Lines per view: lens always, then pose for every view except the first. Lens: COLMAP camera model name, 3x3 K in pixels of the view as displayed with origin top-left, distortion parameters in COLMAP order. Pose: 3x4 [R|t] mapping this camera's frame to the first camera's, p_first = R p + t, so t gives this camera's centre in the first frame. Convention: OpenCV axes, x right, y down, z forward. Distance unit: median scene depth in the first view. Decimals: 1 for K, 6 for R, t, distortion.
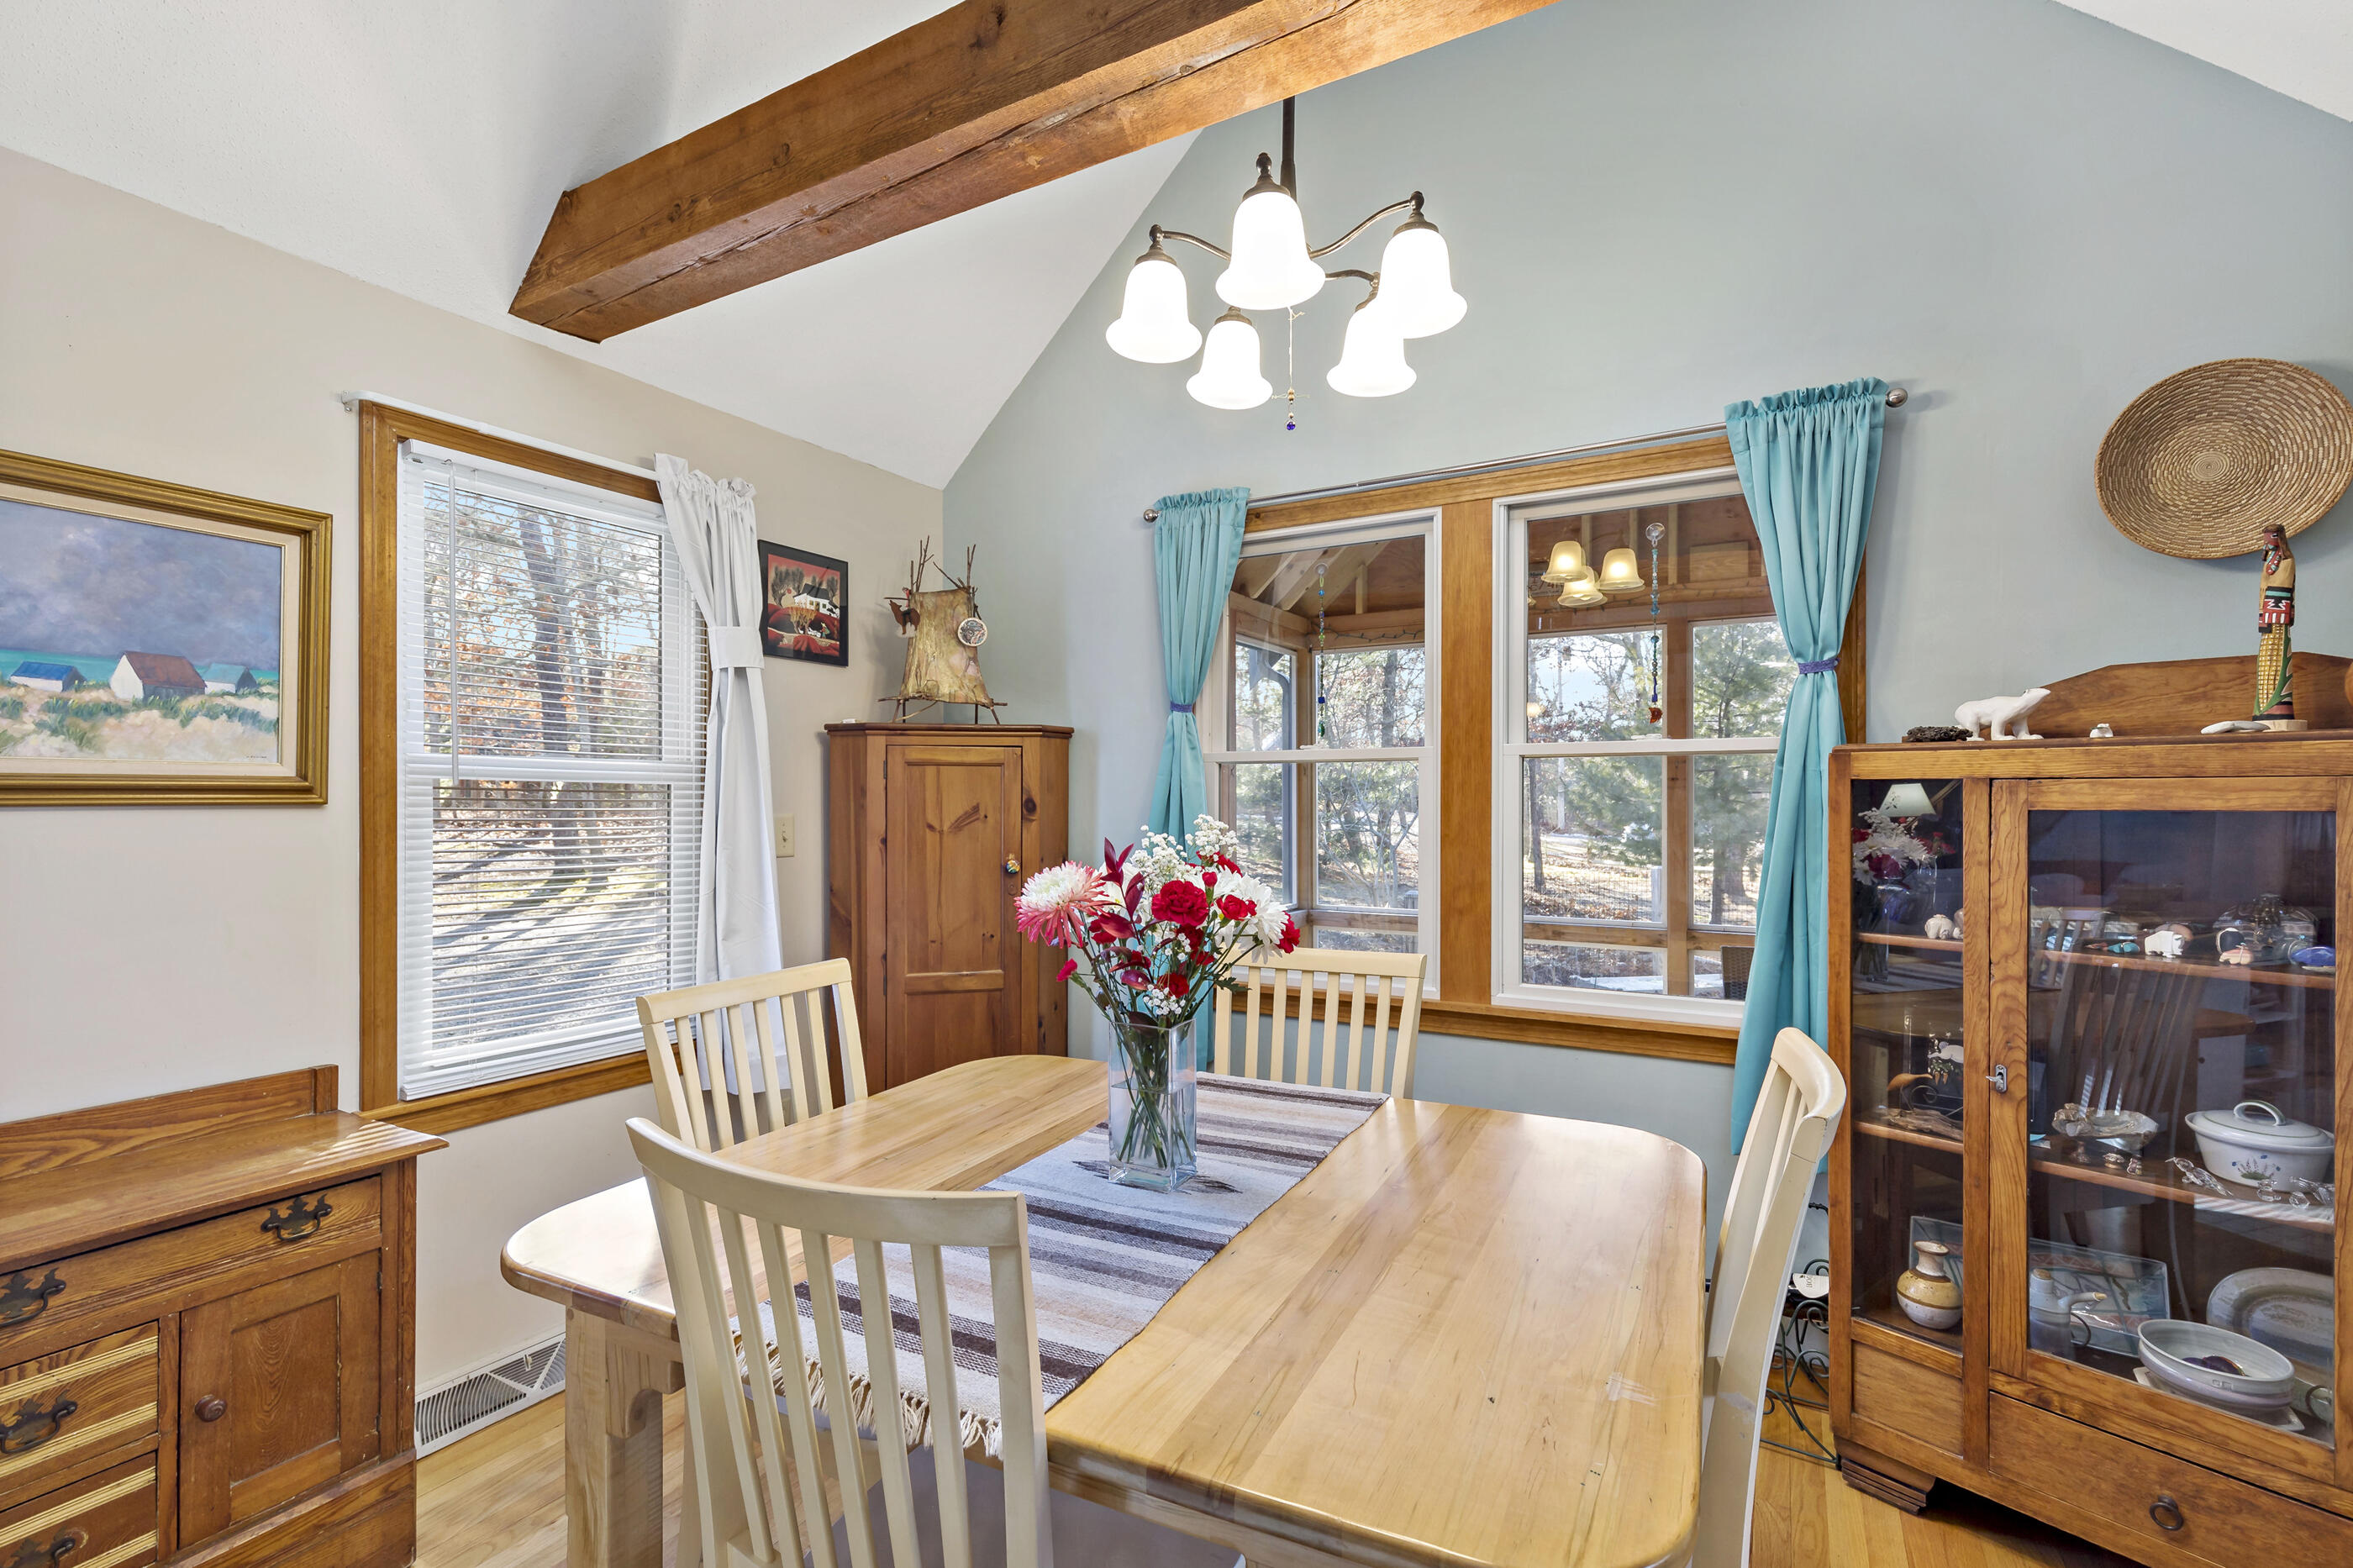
lens RADIAL K [[1068.7, 0, 1192.3], [0, 1068.7, 797.1], [0, 0, 1]] dist [0.010405, -0.001614]
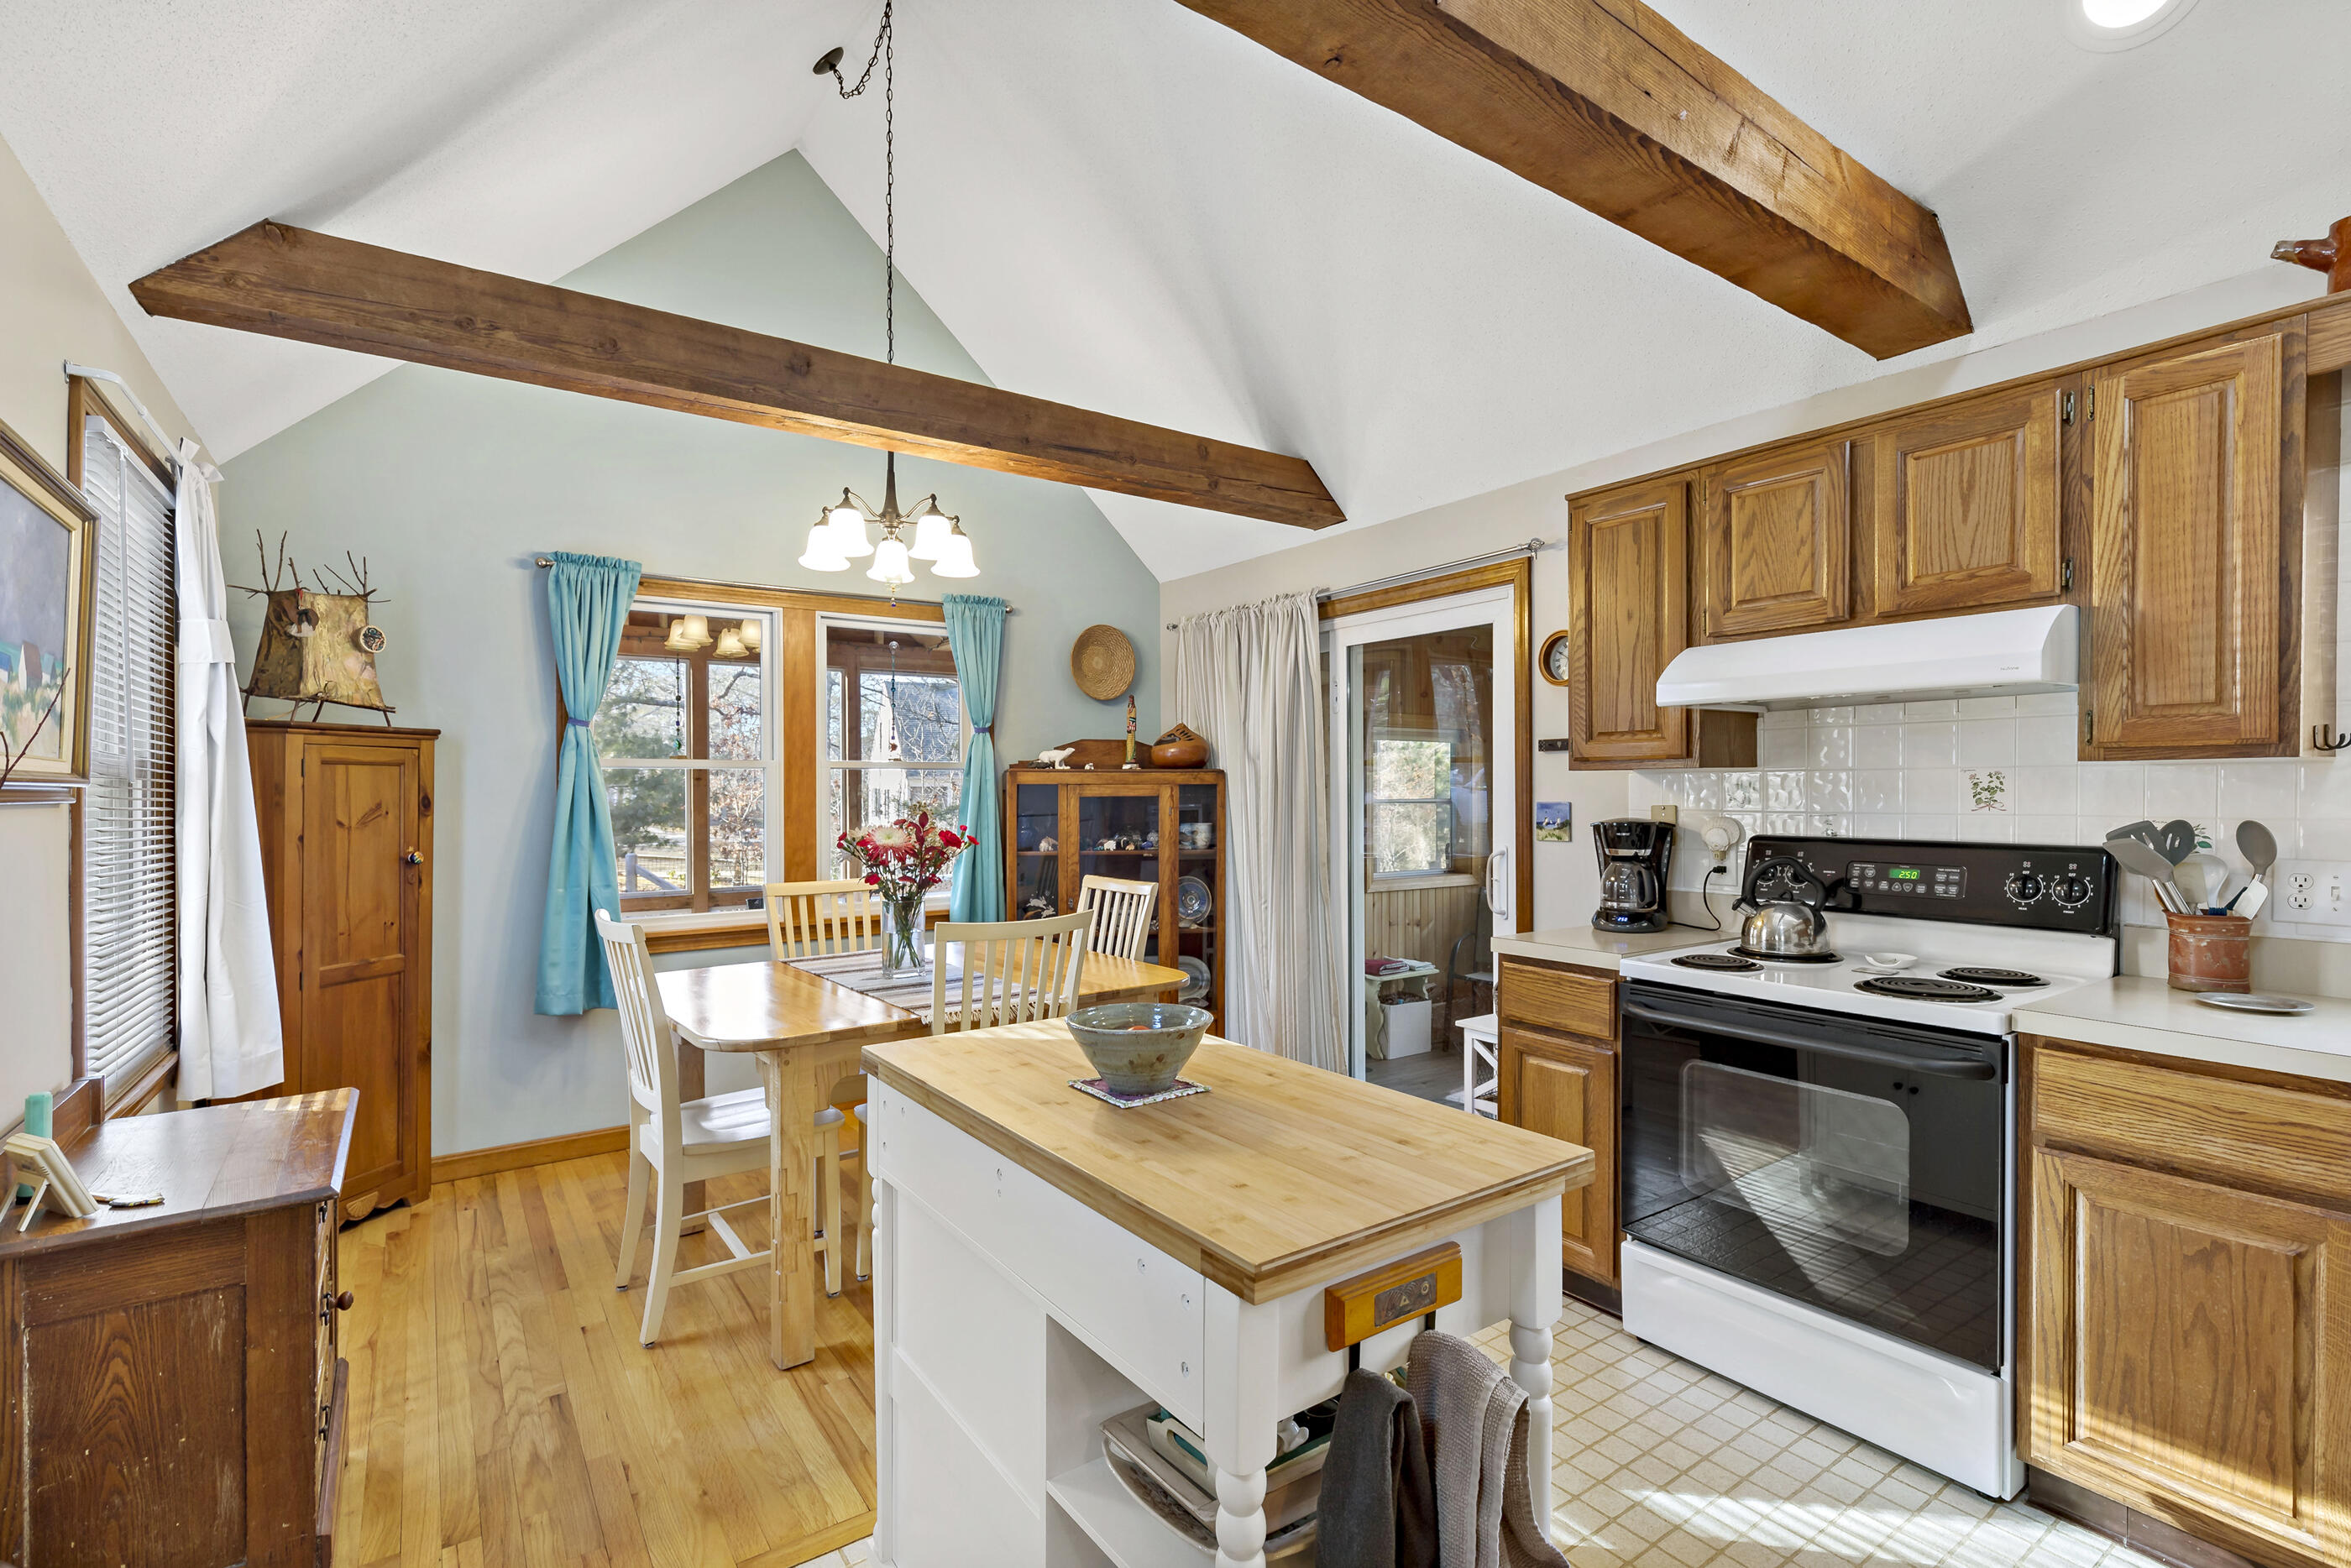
lens RADIAL K [[1071.9, 0, 1190.2], [0, 1071.9, 787.7], [0, 0, 1]] dist [0.007753, -0.000103]
pose [[0.426289, 0.000879, 0.904586, -1.367438], [0.003731, 0.999989, -0.002730, -0.001390], [-0.904579, 0.004539, 0.426281, -0.309444]]
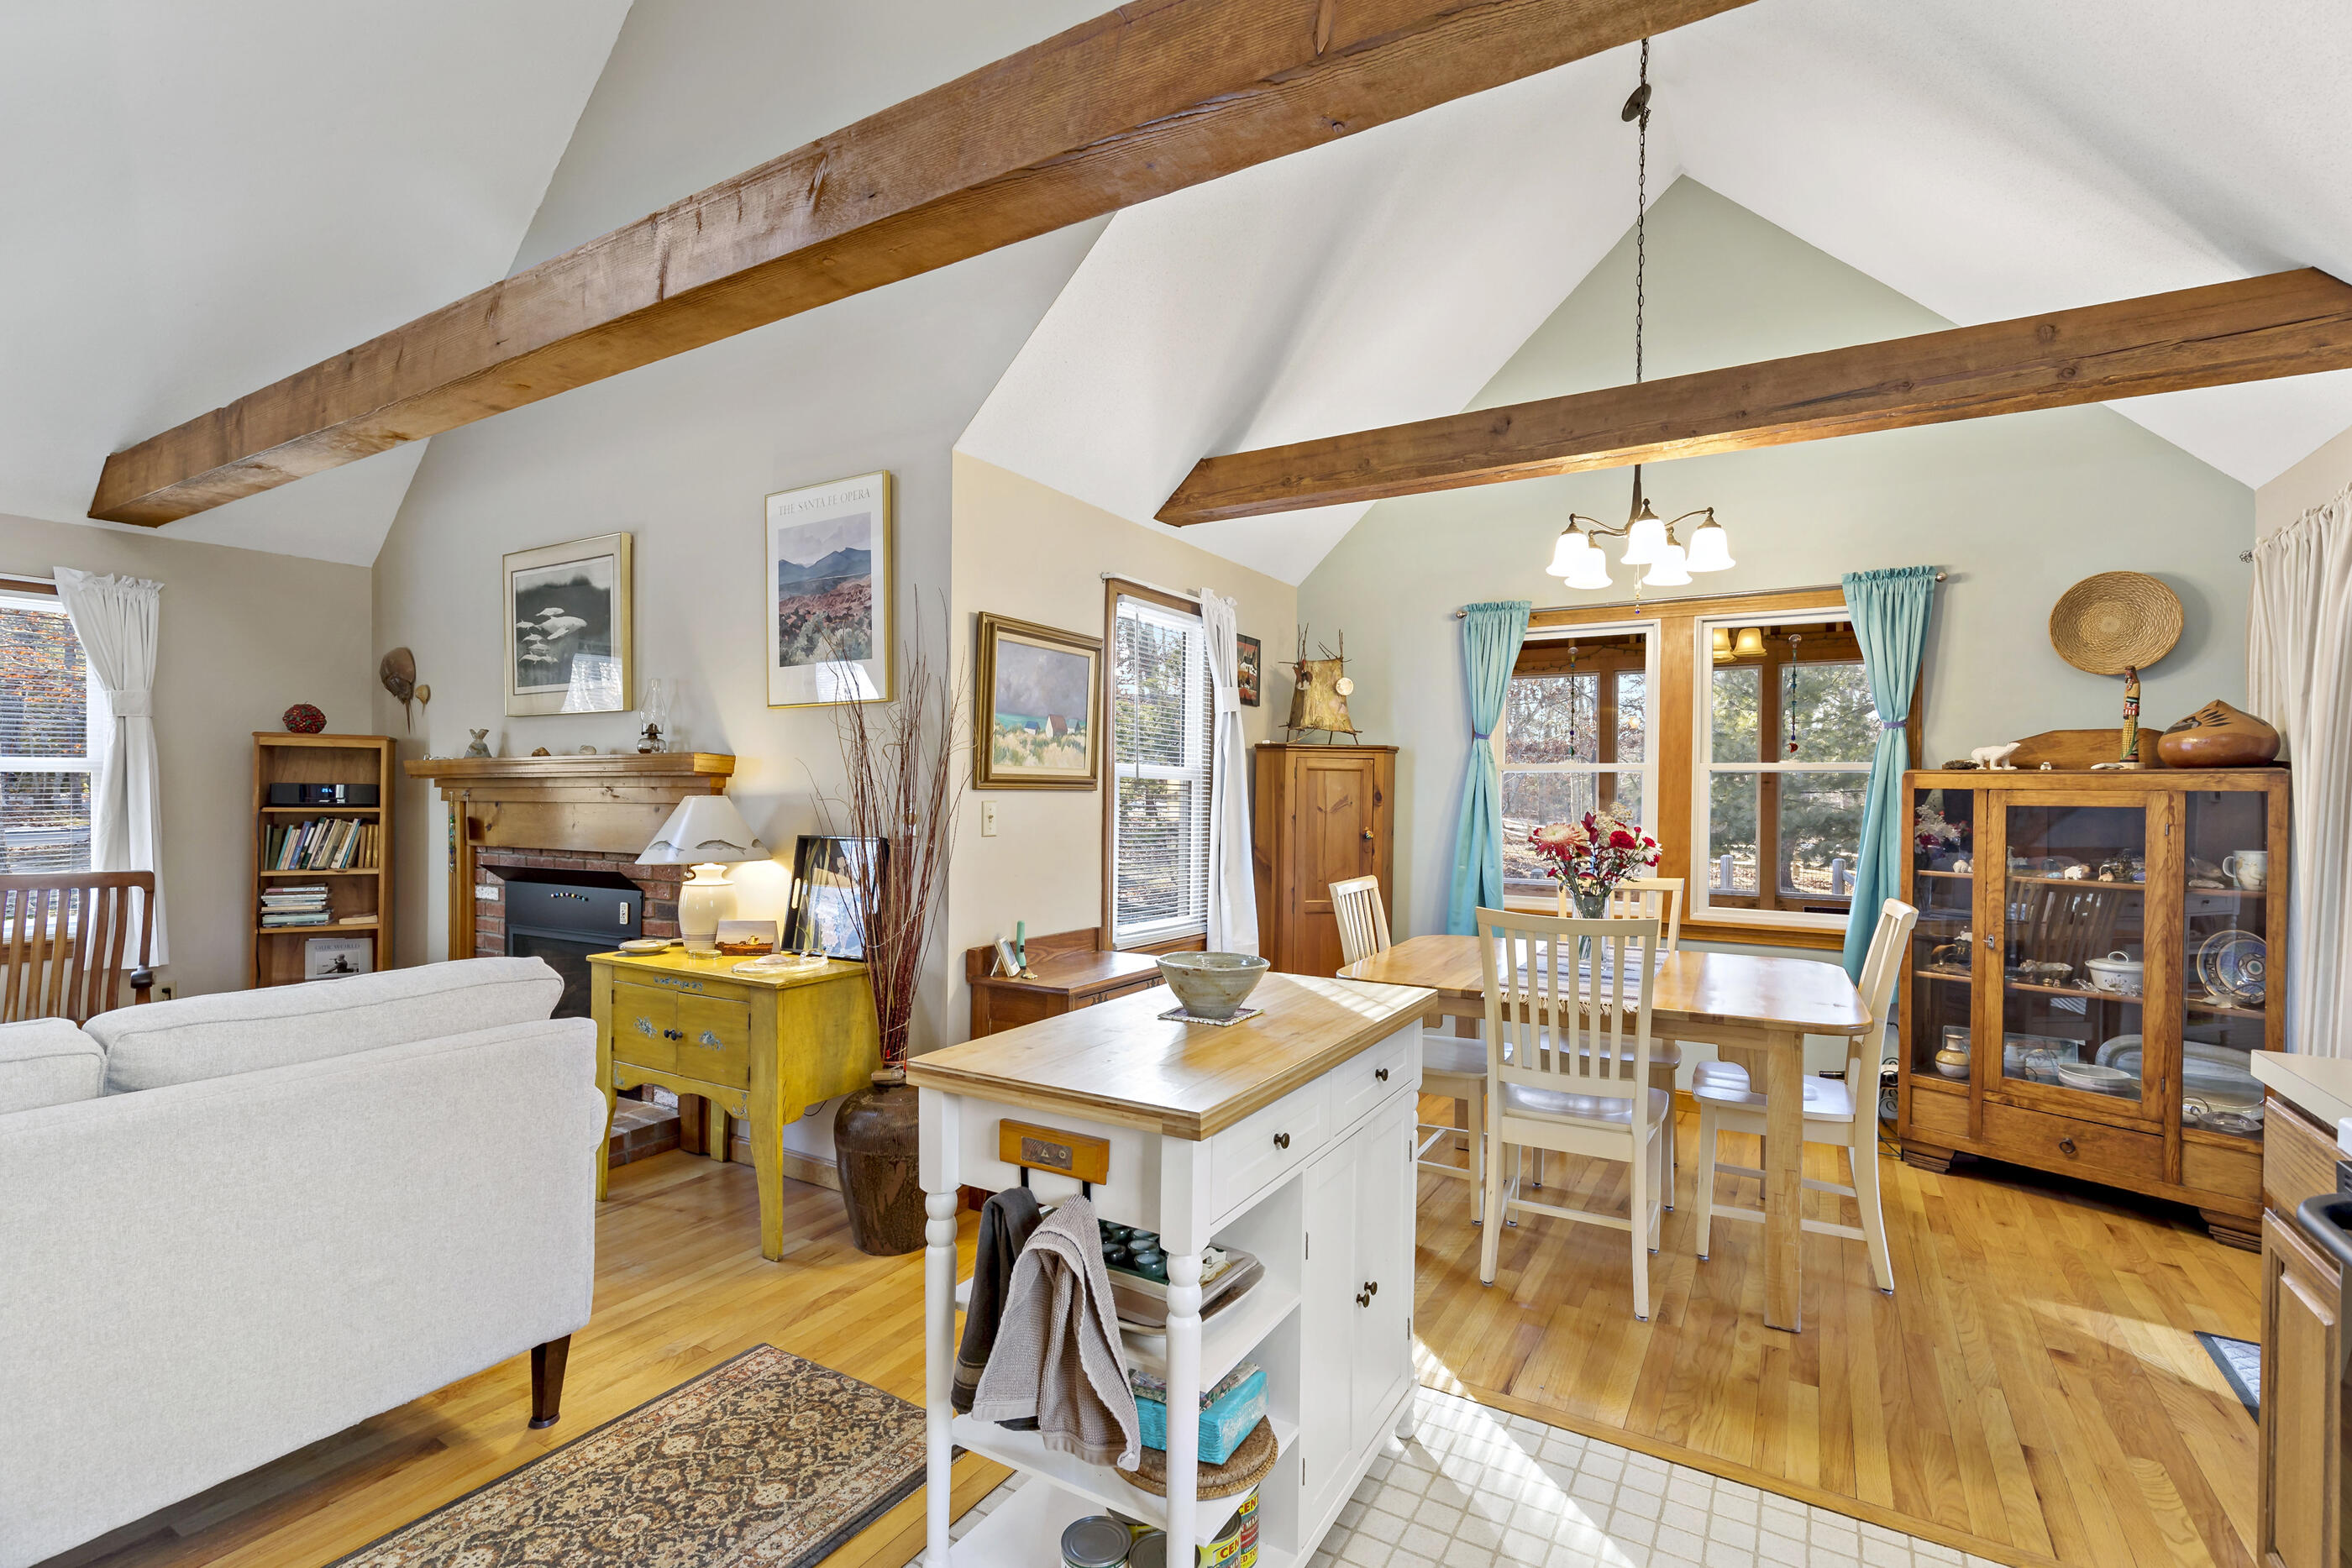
lens RADIAL K [[1072.4, 0, 1190.7], [0, 1072.4, 787.7], [0, 0, 1]] dist [0.007753, -0.000103]
pose [[0.999621, 0.013577, -0.023951, -0.654159], [-0.013649, 0.999903, -0.002850, 0.005141], [0.023910, 0.003176, 0.999709, -0.984767]]
